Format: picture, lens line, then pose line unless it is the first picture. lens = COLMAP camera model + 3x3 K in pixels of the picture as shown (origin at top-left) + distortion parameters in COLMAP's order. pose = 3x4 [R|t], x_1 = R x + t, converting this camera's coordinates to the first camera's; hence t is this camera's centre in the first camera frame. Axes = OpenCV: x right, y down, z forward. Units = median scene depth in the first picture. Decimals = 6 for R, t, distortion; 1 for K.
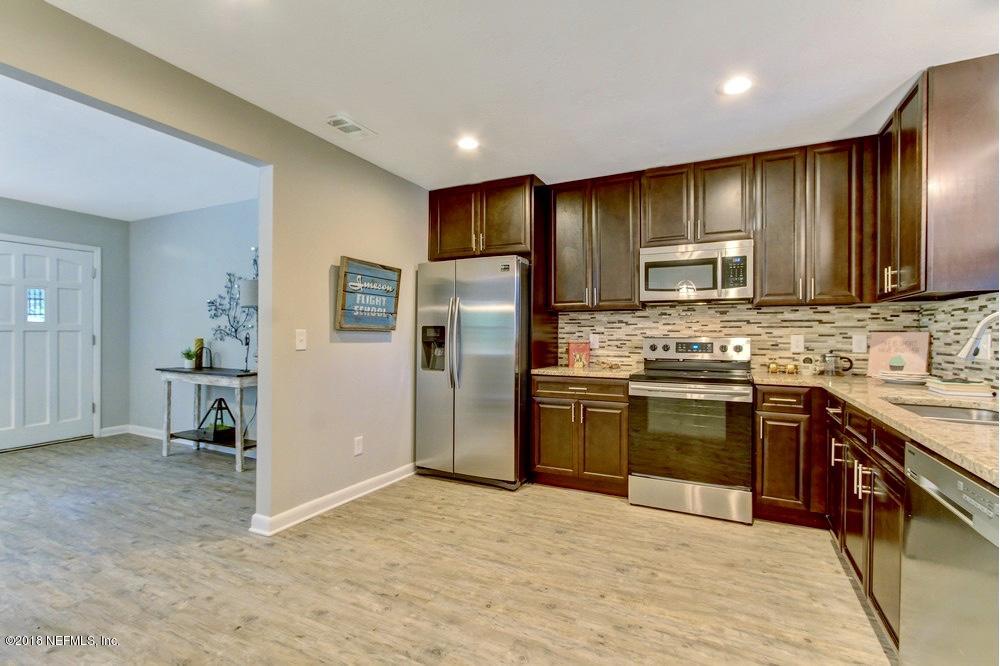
lens RADIAL K [[462.4, 0, 494.5], [0, 462.4, 333.5], [0, 0, 1]] dist [-0.000560, 0.000676]
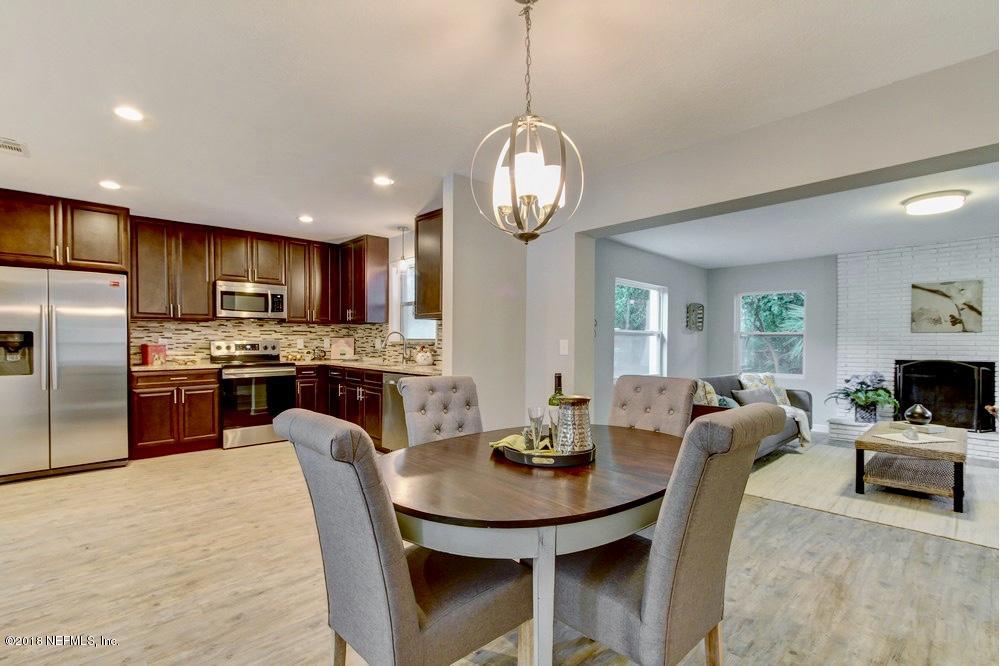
lens RADIAL K [[461.8, 0, 497.7], [0, 461.8, 346.7], [0, 0, 1]] dist [0.001509, 0.000679]
pose [[0.343433, -0.018770, 0.938990, -0.785964], [-0.002260, 0.999781, 0.020812, -0.006419], [-0.939175, -0.009270, 0.343315, -0.360583]]
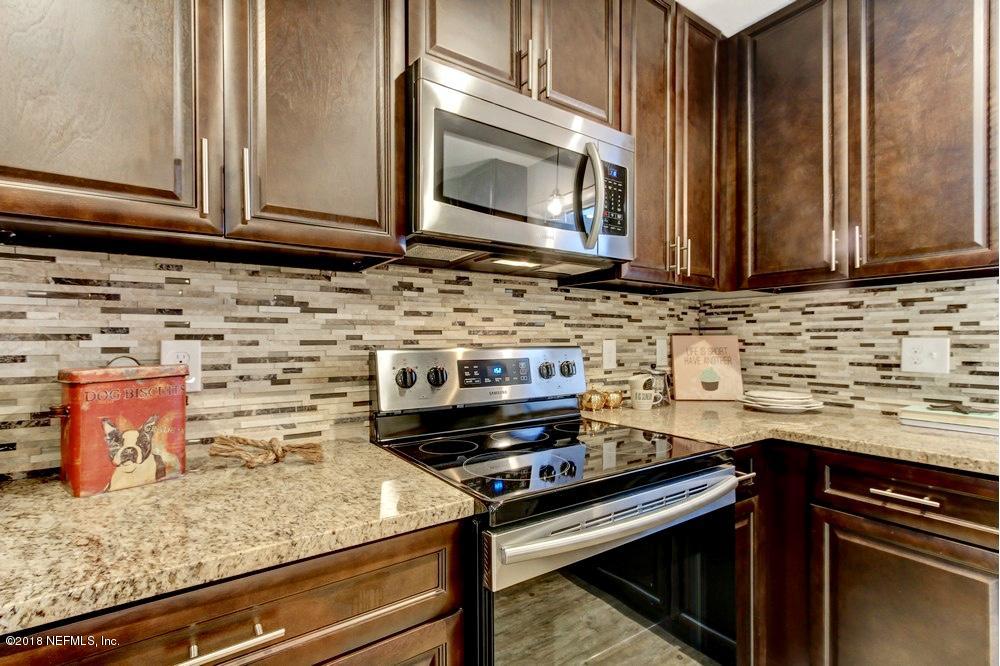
lens RADIAL K [[460.5, 0, 500.6], [0, 460.5, 335.3], [0, 0, 1]] dist [-0.001582, 0.000347]
pose [[0.472290, 0.003455, 0.881436, 0.075531], [0.001841, 0.999986, -0.004906, -0.000228], [-0.881441, 0.003939, 0.472277, 0.832260]]
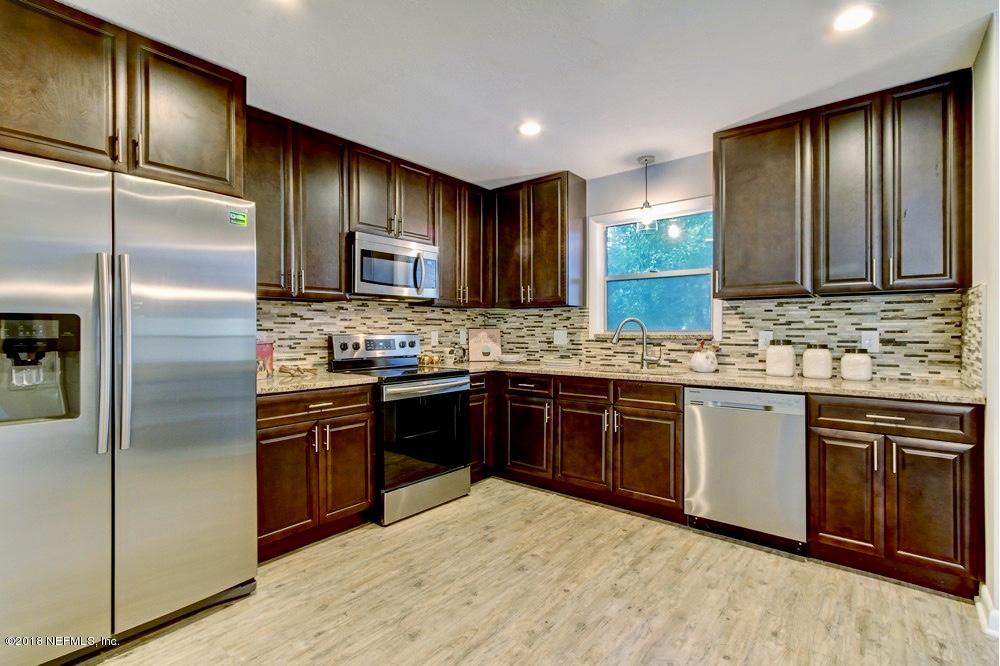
lens RADIAL K [[466.1, 0, 494.8], [0, 466.1, 329.7], [0, 0, 1]] dist [-0.000255, 0.000526]
pose [[0.220701, -0.001285, 0.975341, -0.487627], [0.000308, 0.999999, 0.001247, -0.002380], [-0.975341, 0.000026, 0.220701, 0.569267]]
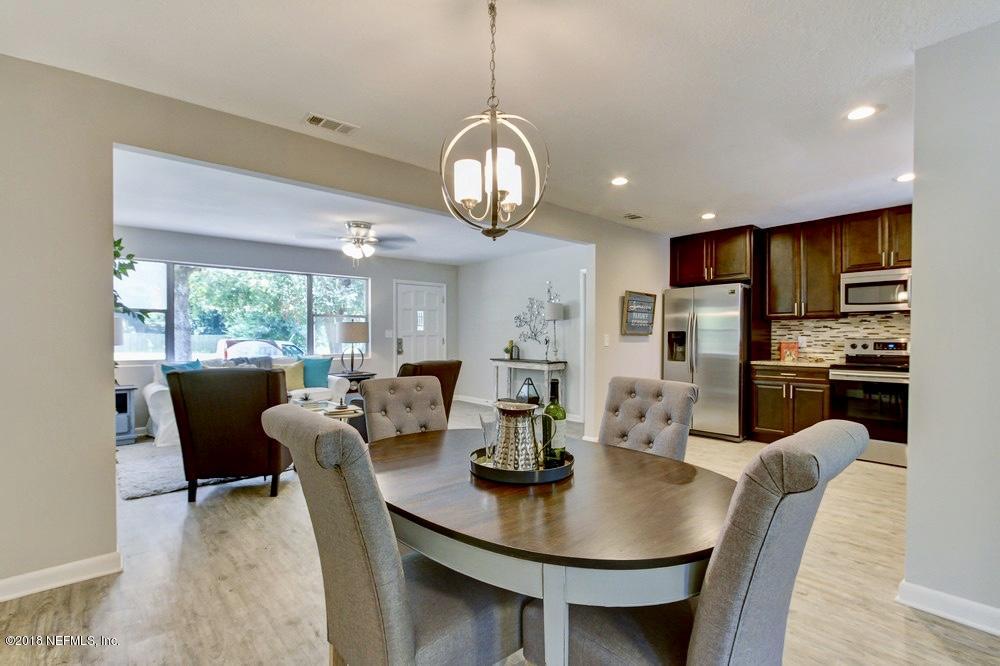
lens RADIAL K [[463.7, 0, 500.8], [0, 463.7, 340.2], [0, 0, 1]] dist [-0.001176, 0.000272]
pose [[0.931604, -0.001218, -0.363473, -0.128082], [0.004560, 0.999955, 0.008336, -0.003137], [0.363447, -0.009423, 0.931567, -0.663009]]
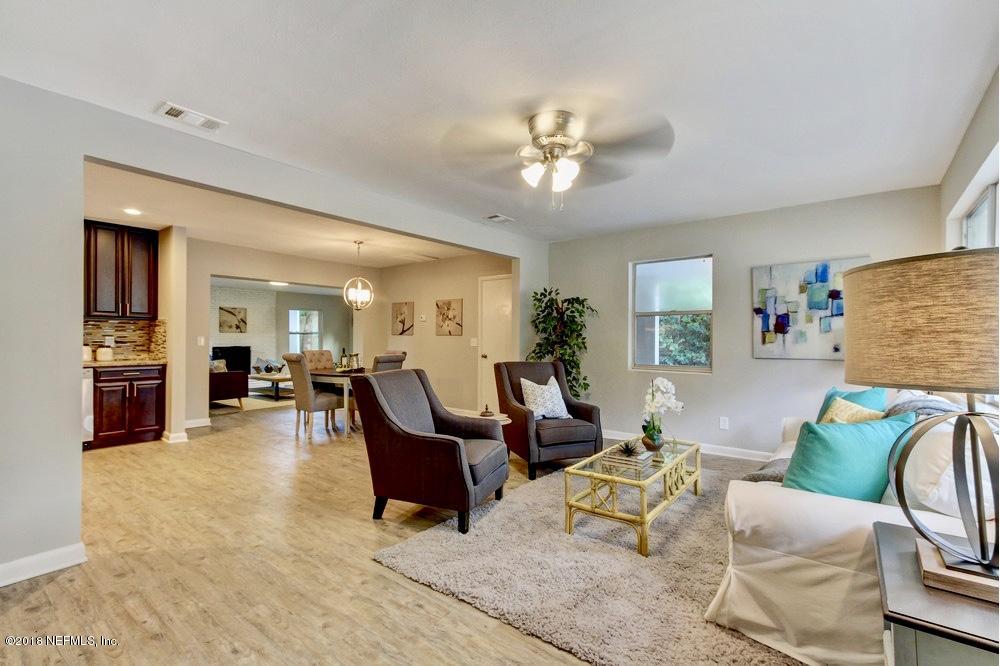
lens RADIAL K [[450.2, 0, 496.5], [0, 450.2, 338.1], [0, 0, 1]] dist [0.002702, 0.000418]
pose [[-0.978427, -0.010611, 0.206321, -1.192876], [-0.010642, 0.999943, 0.000960, -0.009662], [-0.206320, -0.001256, -0.978484, 1.365249]]
